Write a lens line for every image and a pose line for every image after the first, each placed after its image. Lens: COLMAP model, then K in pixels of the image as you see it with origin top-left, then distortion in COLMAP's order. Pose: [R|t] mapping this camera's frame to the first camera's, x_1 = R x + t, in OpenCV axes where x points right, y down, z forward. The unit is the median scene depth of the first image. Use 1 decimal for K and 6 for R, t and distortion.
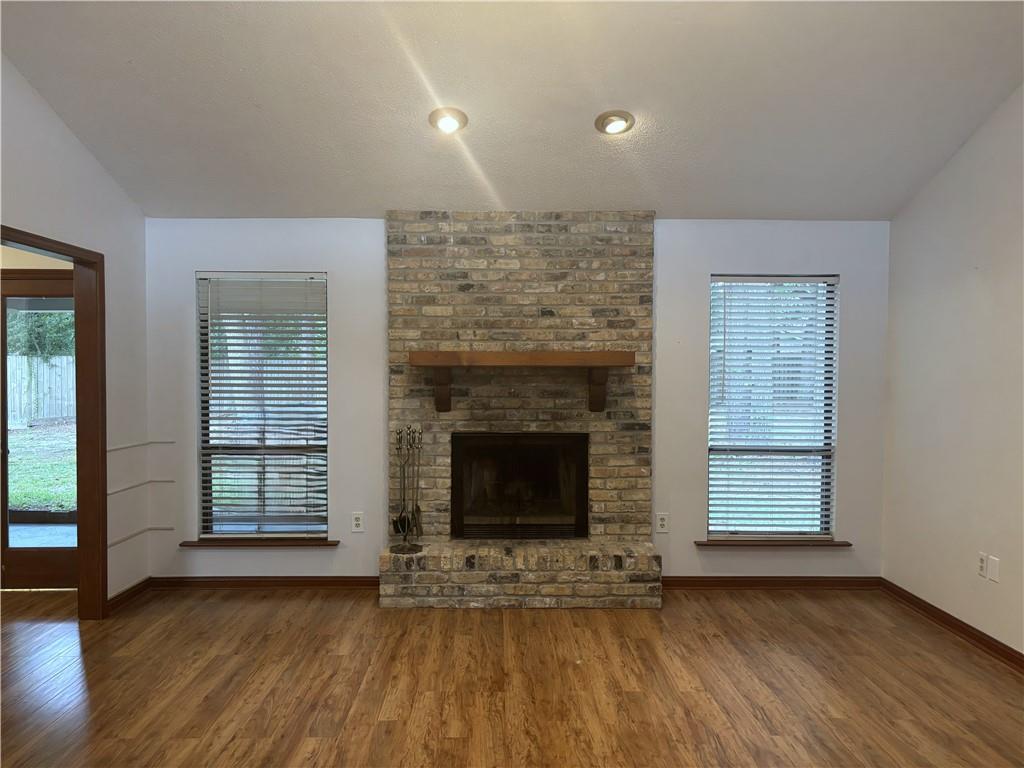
lens RADIAL K [[788.6, 0, 505.5], [0, 788.6, 389.1], [0, 0, 1]] dist [0.056495, -0.035283]
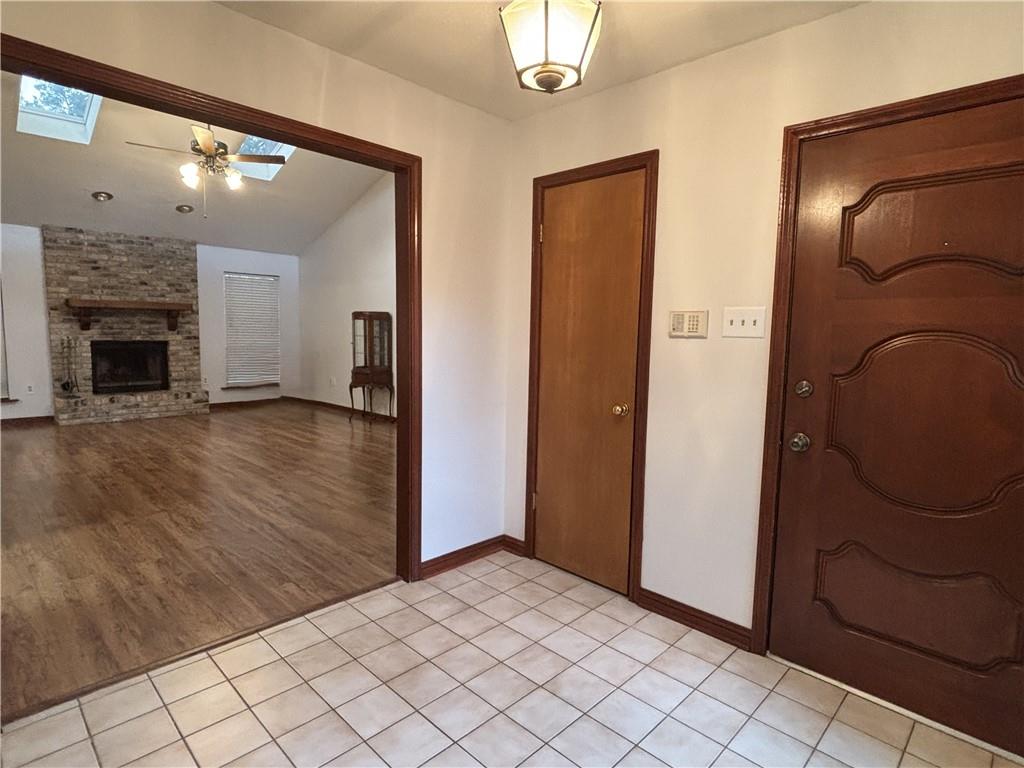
lens RADIAL K [[555.8, 0, 506.9], [0, 555.8, 383.6], [0, 0, 1]] dist [-0.005653, 0.001091]
pose [[0.711072, -0.058566, 0.700676, -0.312039], [-0.000406, 0.996491, 0.083704, 0.045938], [-0.703119, -0.059804, 0.708553, -0.756706]]
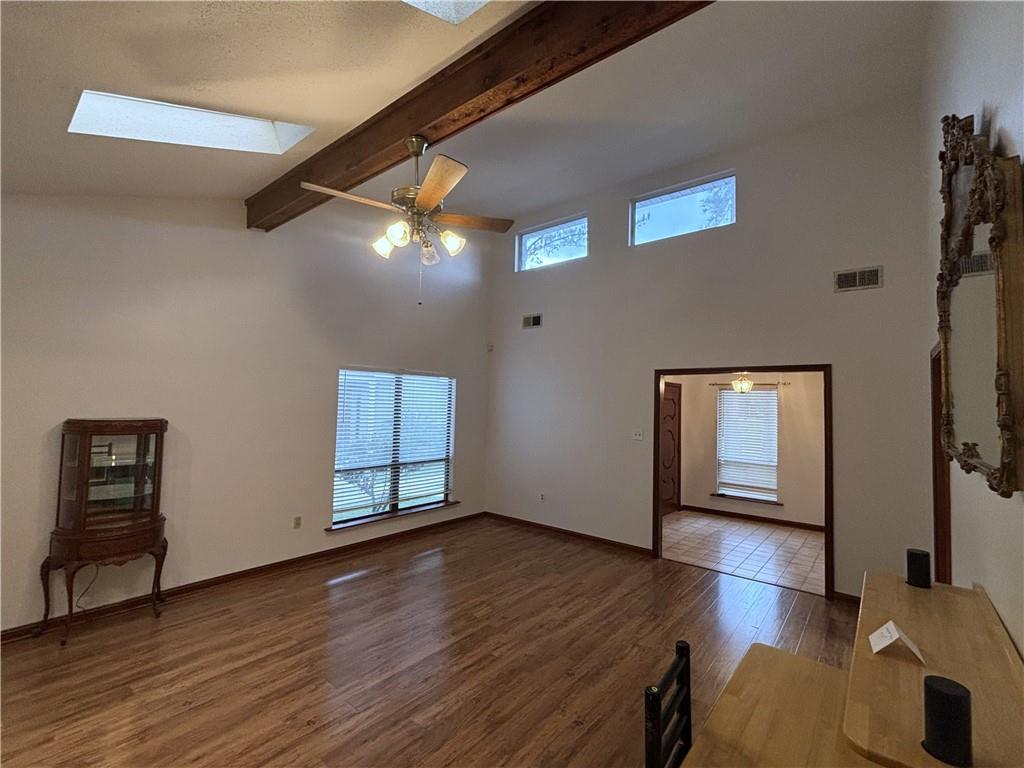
lens RADIAL K [[460.8, 0, 515.1], [0, 460.8, 379.1], [0, 0, 1]] dist [-0.002487, 0.000252]
pose [[-0.765725, 0.011033, 0.643074, -0.408460], [-0.008385, 0.999597, -0.027135, -0.064116], [-0.643114, -0.026170, -0.765323, 0.666080]]
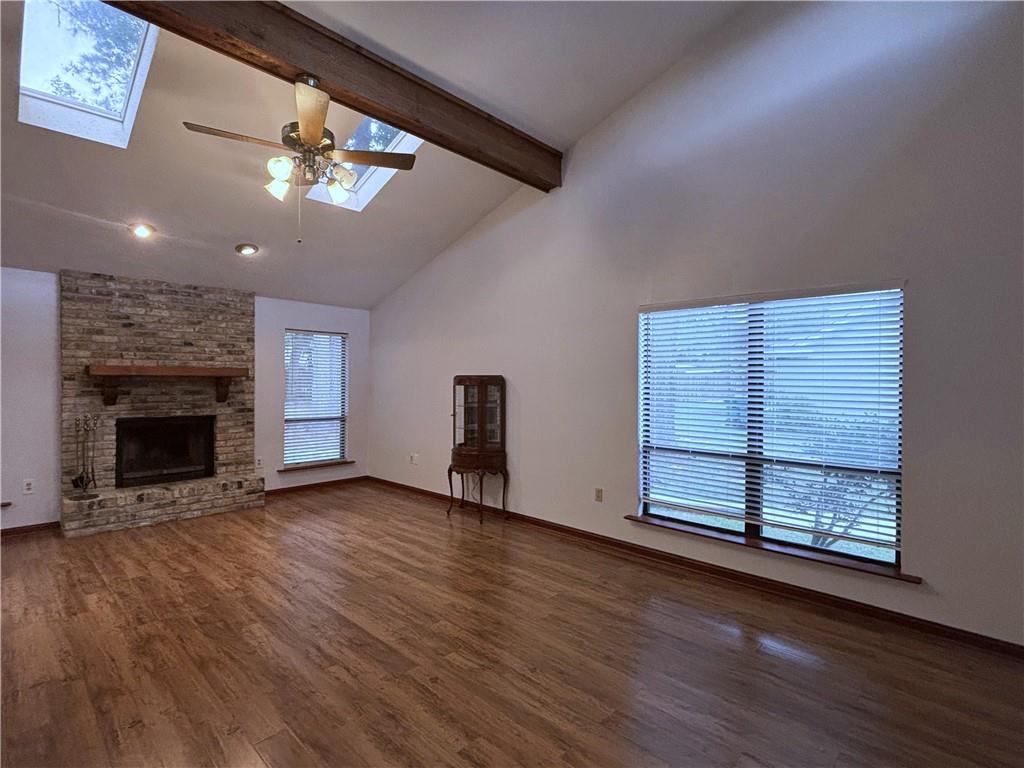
lens RADIAL K [[510.1, 0, 508.1], [0, 510.1, 382.6], [0, 0, 1]] dist [0.004010, -0.000360]
pose [[0.709365, -0.002387, 0.704837, -0.230447], [0.015553, 0.999804, -0.012267, 0.009032], [-0.704670, 0.019664, 0.709263, -0.246878]]
